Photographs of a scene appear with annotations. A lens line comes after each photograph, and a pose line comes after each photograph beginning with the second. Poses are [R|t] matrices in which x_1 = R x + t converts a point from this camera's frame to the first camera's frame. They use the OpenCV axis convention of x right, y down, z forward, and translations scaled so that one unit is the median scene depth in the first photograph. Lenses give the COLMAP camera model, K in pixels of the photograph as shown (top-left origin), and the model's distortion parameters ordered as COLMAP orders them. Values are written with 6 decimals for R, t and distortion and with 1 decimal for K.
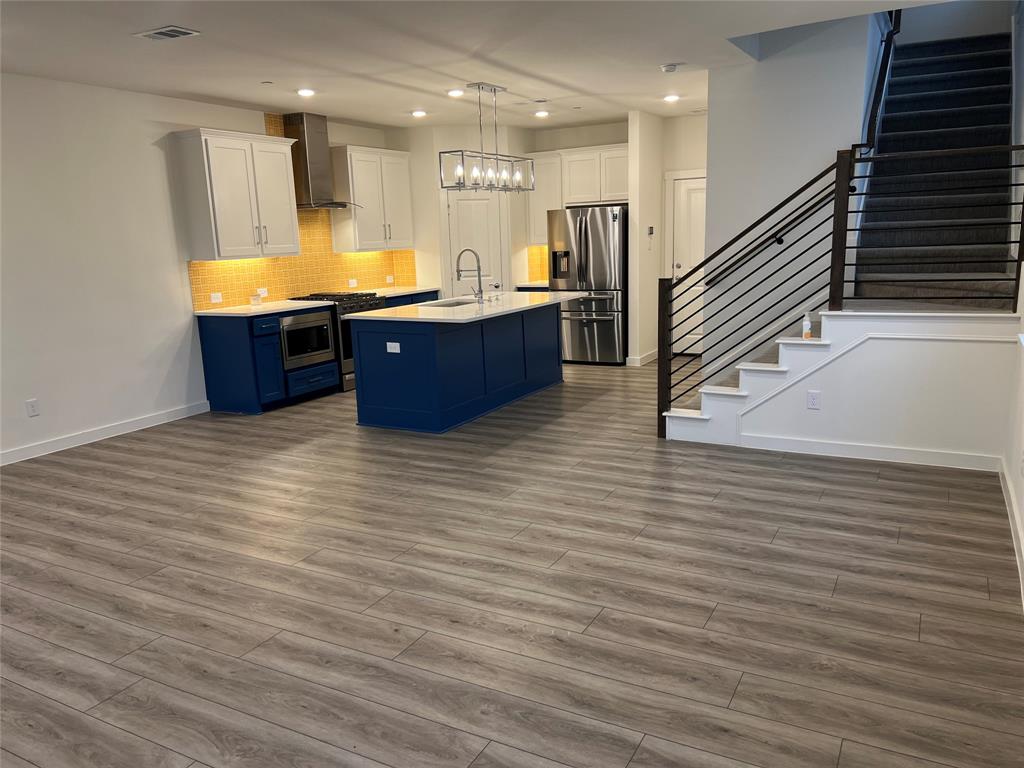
lens RADIAL K [[768.7, 0, 515.0], [0, 768.7, 387.8], [0, 0, 1]] dist [0.077619, -0.103099]
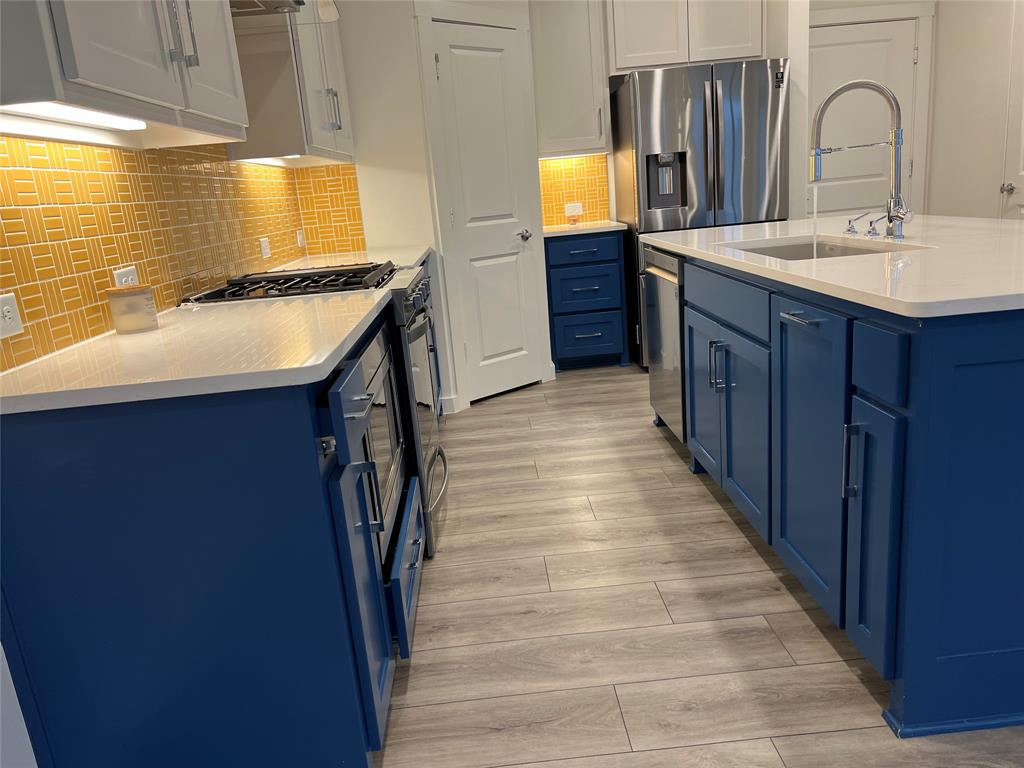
lens RADIAL K [[768.7, 0, 515.0], [0, 768.7, 387.8], [0, 0, 1]] dist [0.077619, -0.103099]
pose [[0.852590, -0.166352, 0.495396, -0.390077], [0.156223, 0.985764, 0.062150, -0.092153], [-0.498683, 0.024404, 0.866441, 0.782900]]
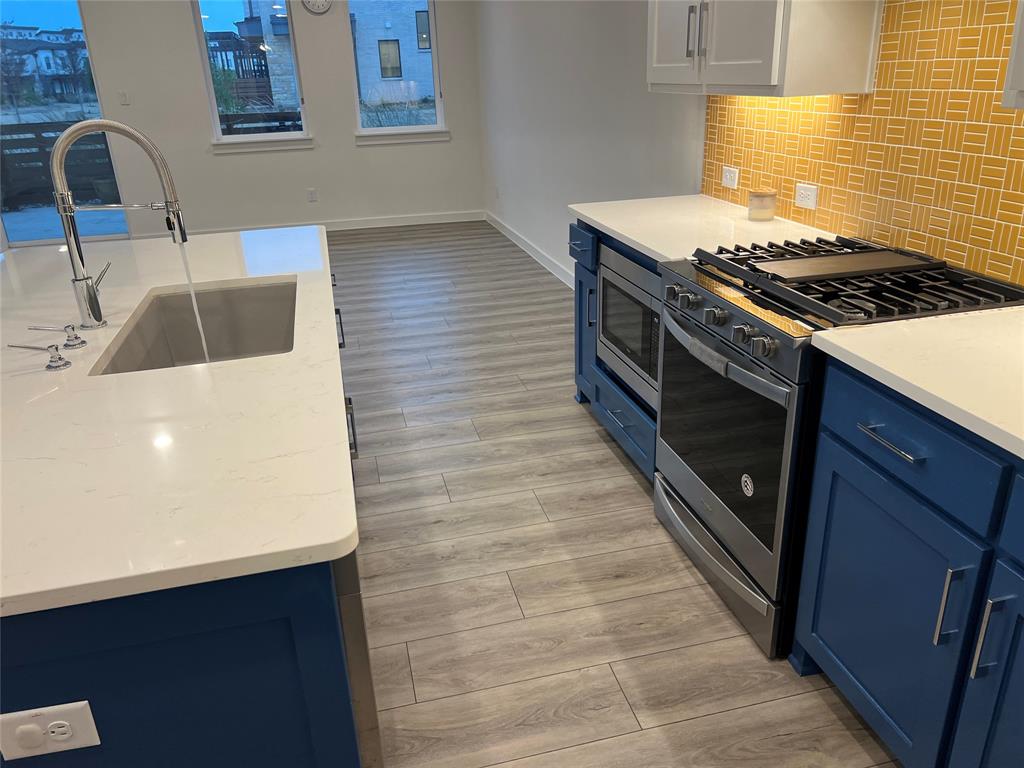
lens RADIAL K [[768.7, 0, 515.0], [0, 768.7, 387.8], [0, 0, 1]] dist [0.077619, -0.103099]
pose [[-0.738187, 0.308815, -0.599761, 0.020189], [-0.079183, 0.843256, 0.531648, -0.253645], [0.669932, 0.439947, -0.598028, 1.292058]]
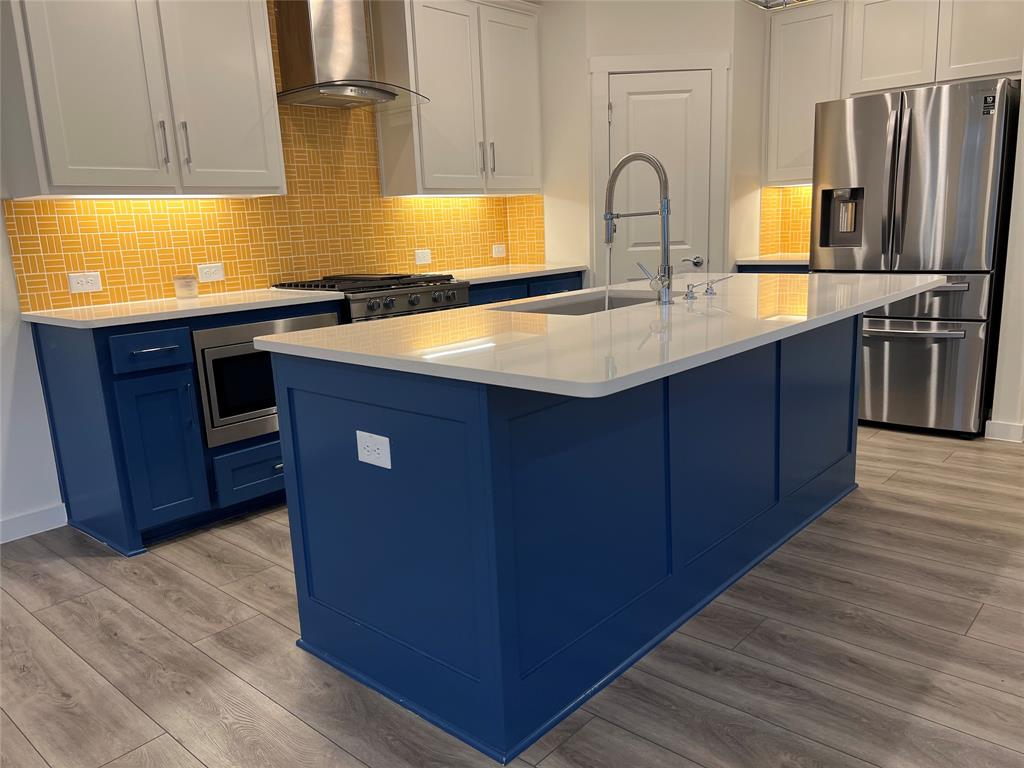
lens RADIAL K [[768.7, 0, 515.0], [0, 768.7, 387.8], [0, 0, 1]] dist [0.077619, -0.103099]
pose [[0.973075, 0.040849, -0.226841, -0.029458], [-0.036157, 0.999038, 0.024802, -0.076805], [0.227636, -0.015932, 0.973616, 0.630013]]
